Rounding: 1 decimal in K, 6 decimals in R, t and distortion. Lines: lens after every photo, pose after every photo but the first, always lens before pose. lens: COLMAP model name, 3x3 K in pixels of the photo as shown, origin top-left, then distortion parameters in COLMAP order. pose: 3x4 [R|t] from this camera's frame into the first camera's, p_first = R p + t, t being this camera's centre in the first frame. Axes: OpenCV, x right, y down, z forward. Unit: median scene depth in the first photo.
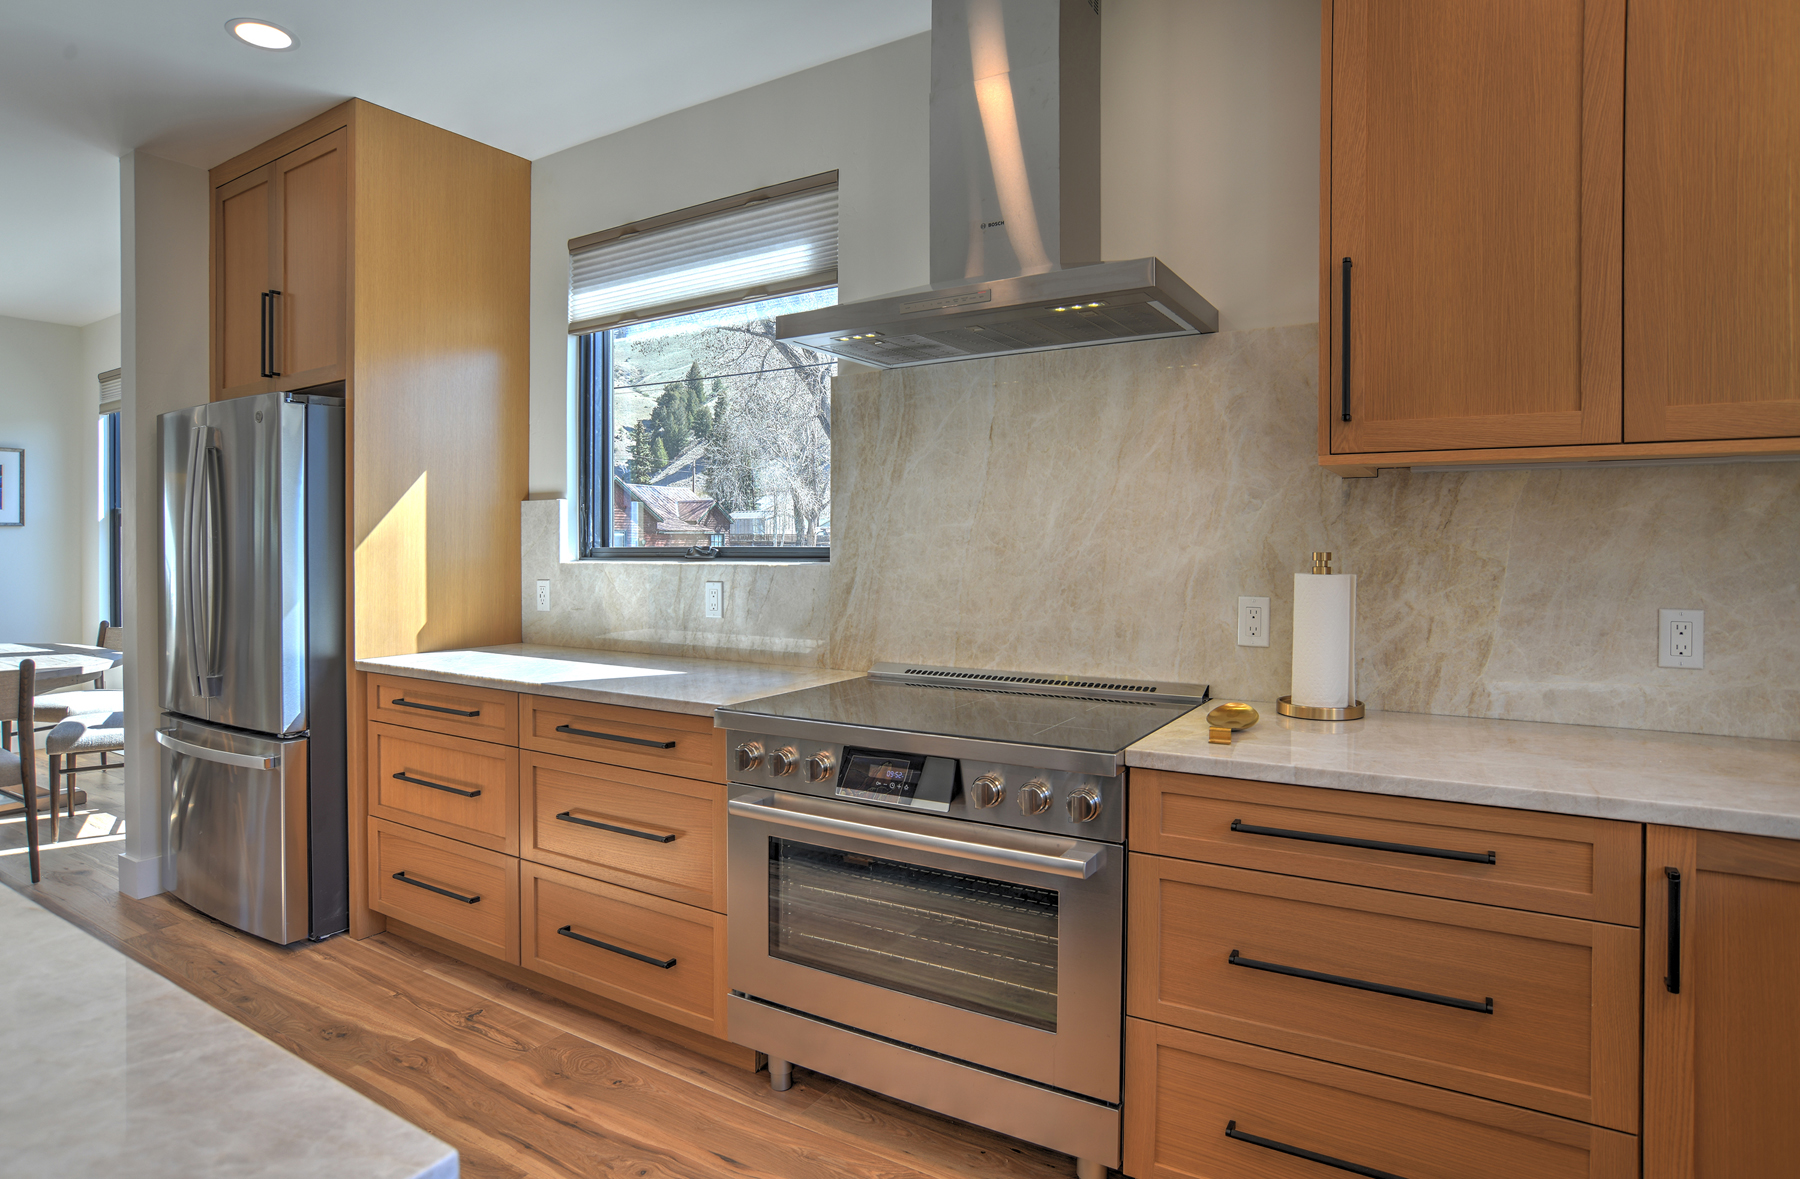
lens RADIAL K [[983.3, 0, 908.3], [0, 983.3, 553.3], [0, 0, 1]] dist [-0.105730, 0.062878]
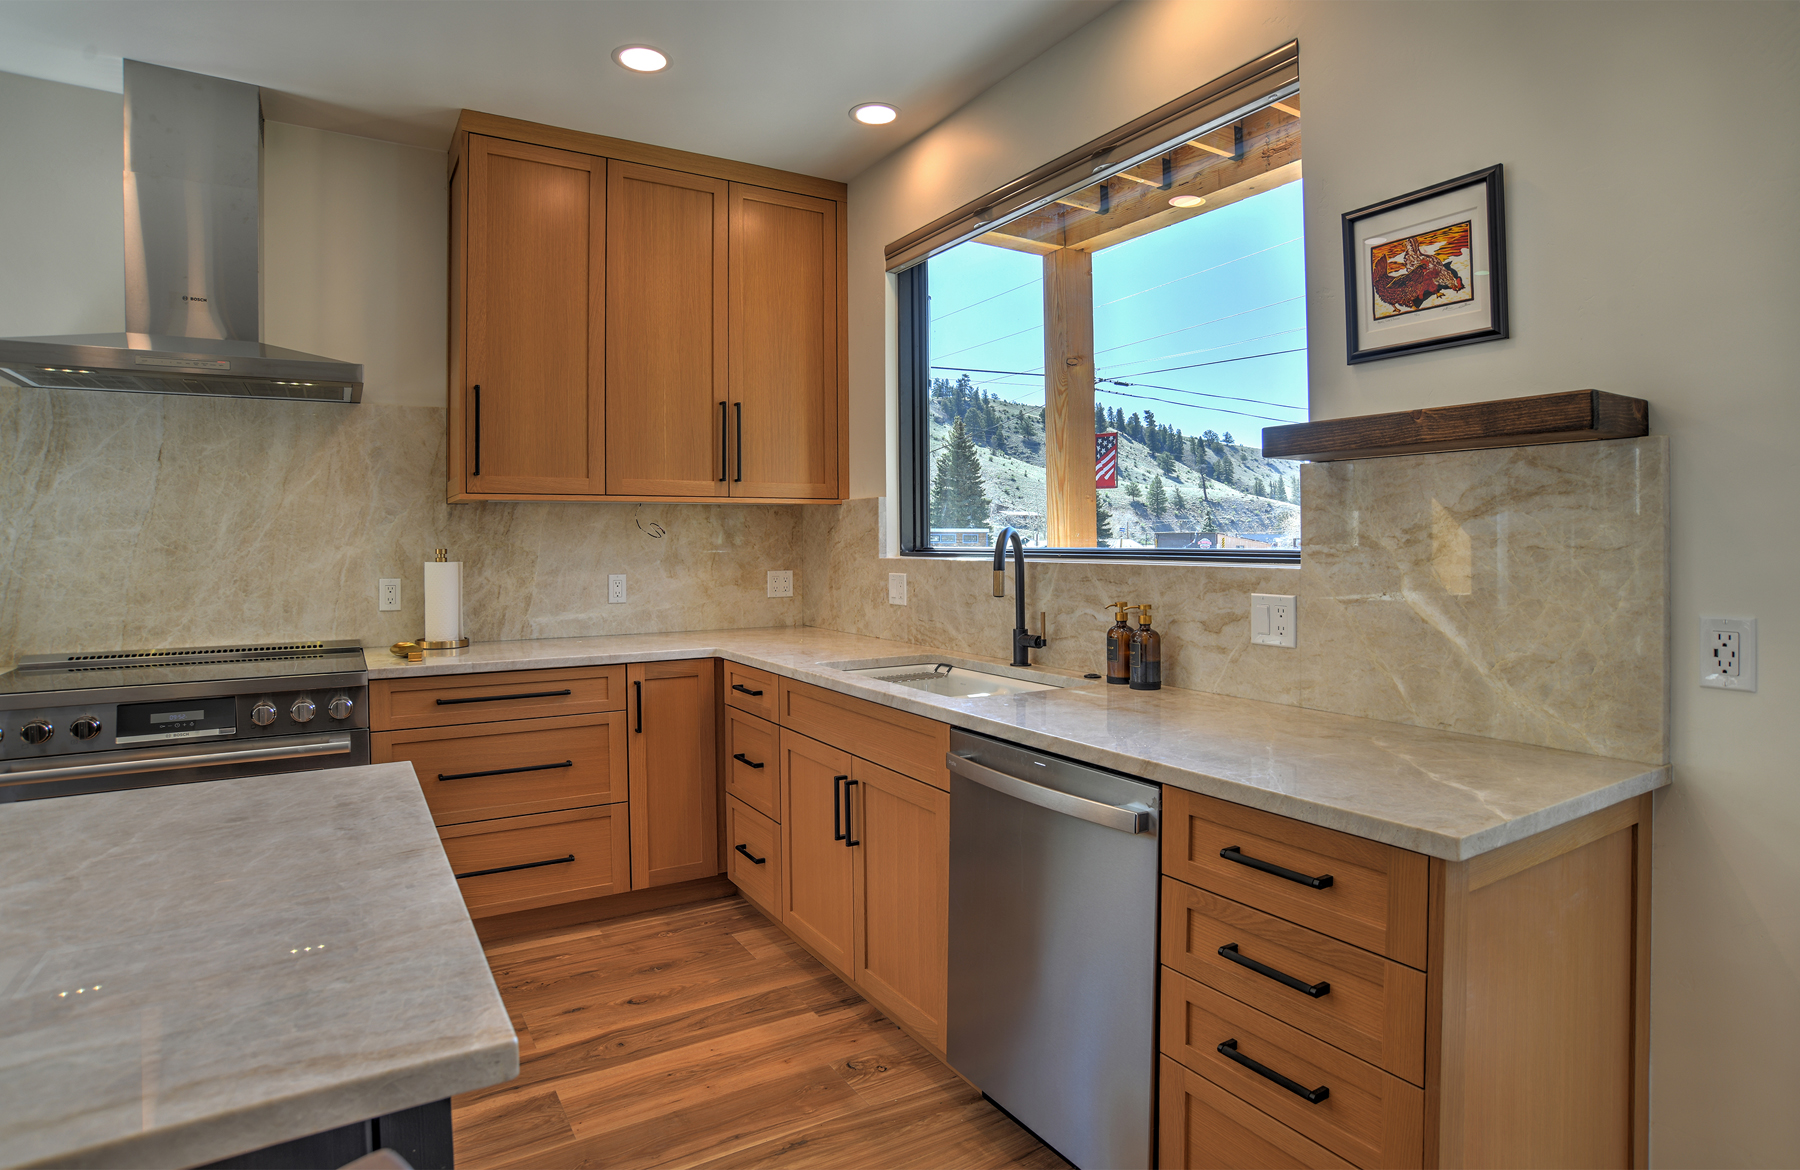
lens RADIAL K [[953.4, 0, 888.4], [0, 953.4, 544.1], [0, 0, 1]] dist [-0.042861, 0.000678]
pose [[0.476323, -0.006111, 0.879249, -0.562029], [0.016125, 0.999868, -0.001787, 0.005208], [-0.879122, 0.015029, 0.476359, -0.396985]]
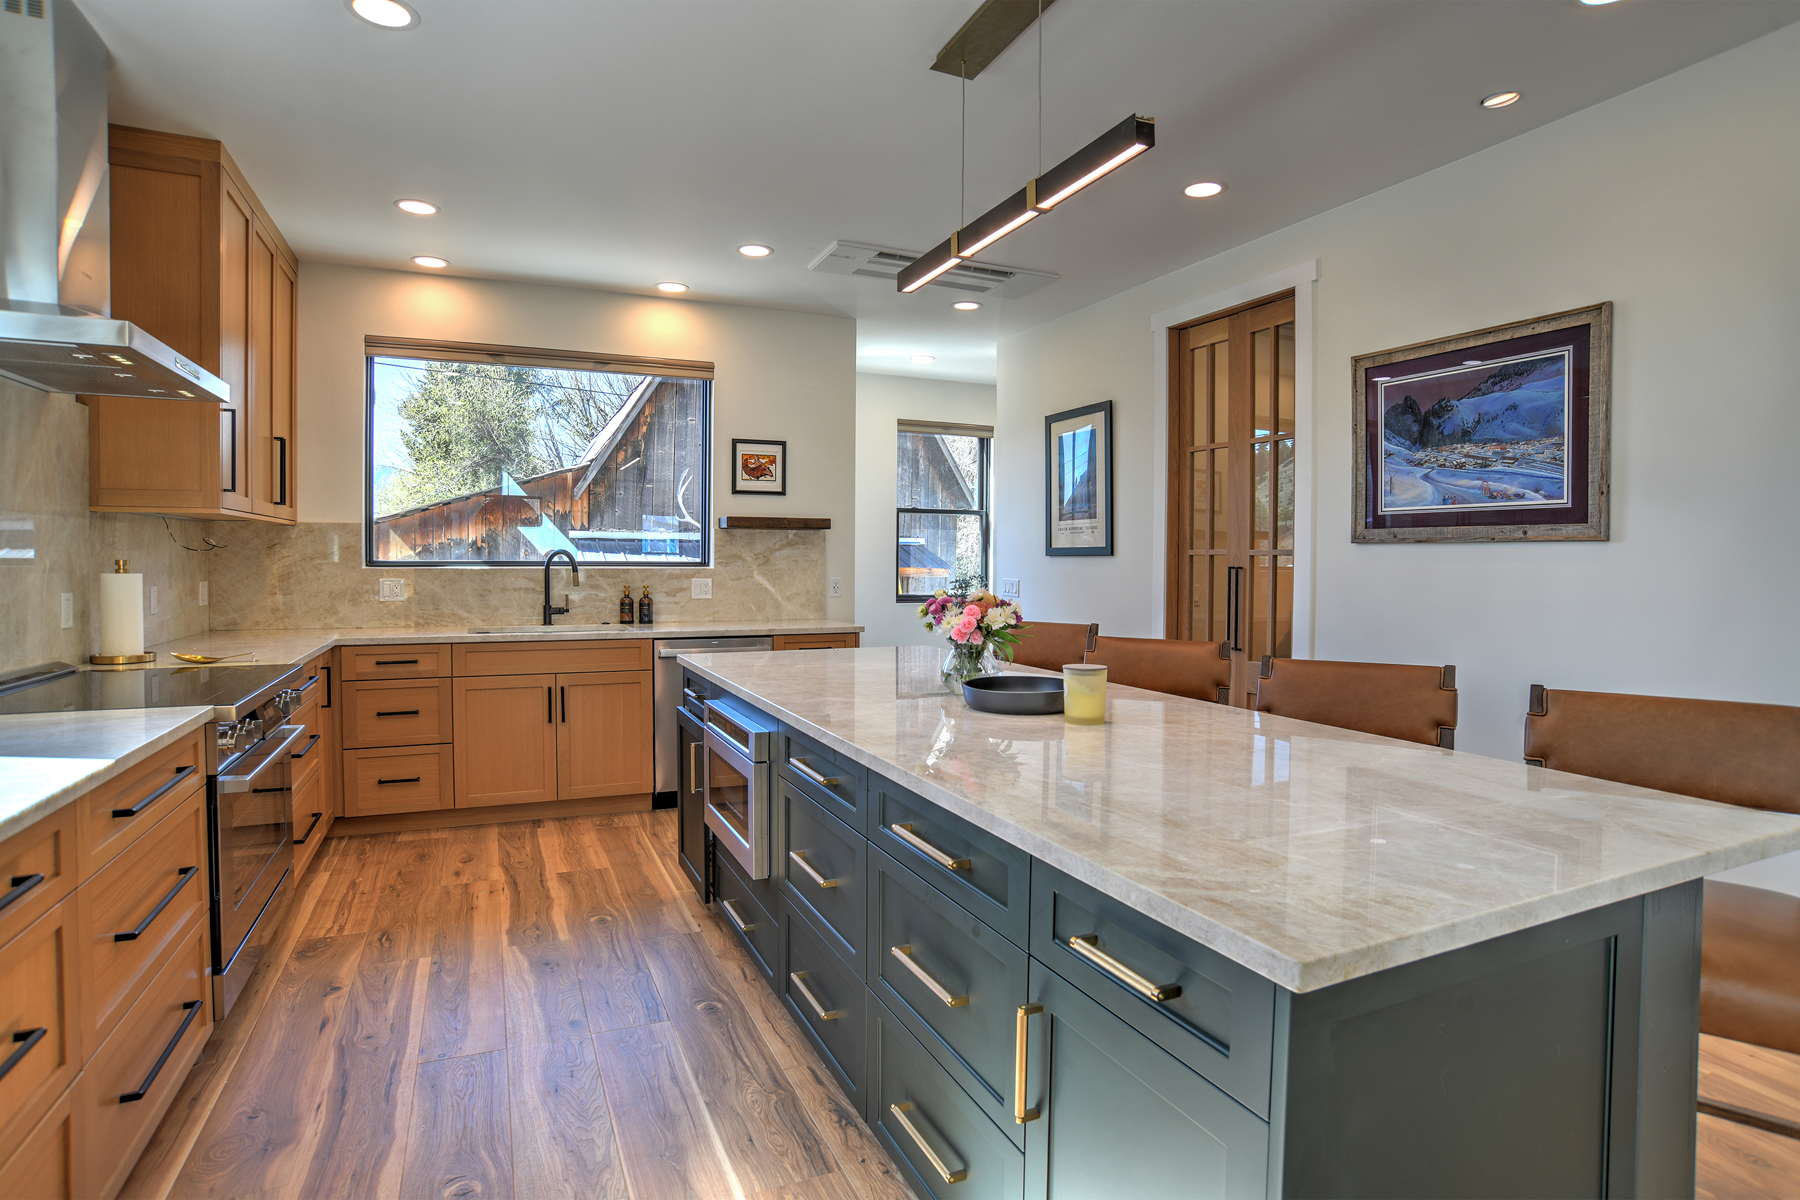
lens RADIAL K [[961.7, 0, 874.3], [0, 961.7, 577.7], [0, 0, 1]] dist [-0.105907, 0.077564]
pose [[-0.802408, -0.016705, 0.596542, -1.306680], [0.001494, 0.999549, 0.030000, -0.013649], [-0.596774, 0.024963, -0.802021, 1.311604]]
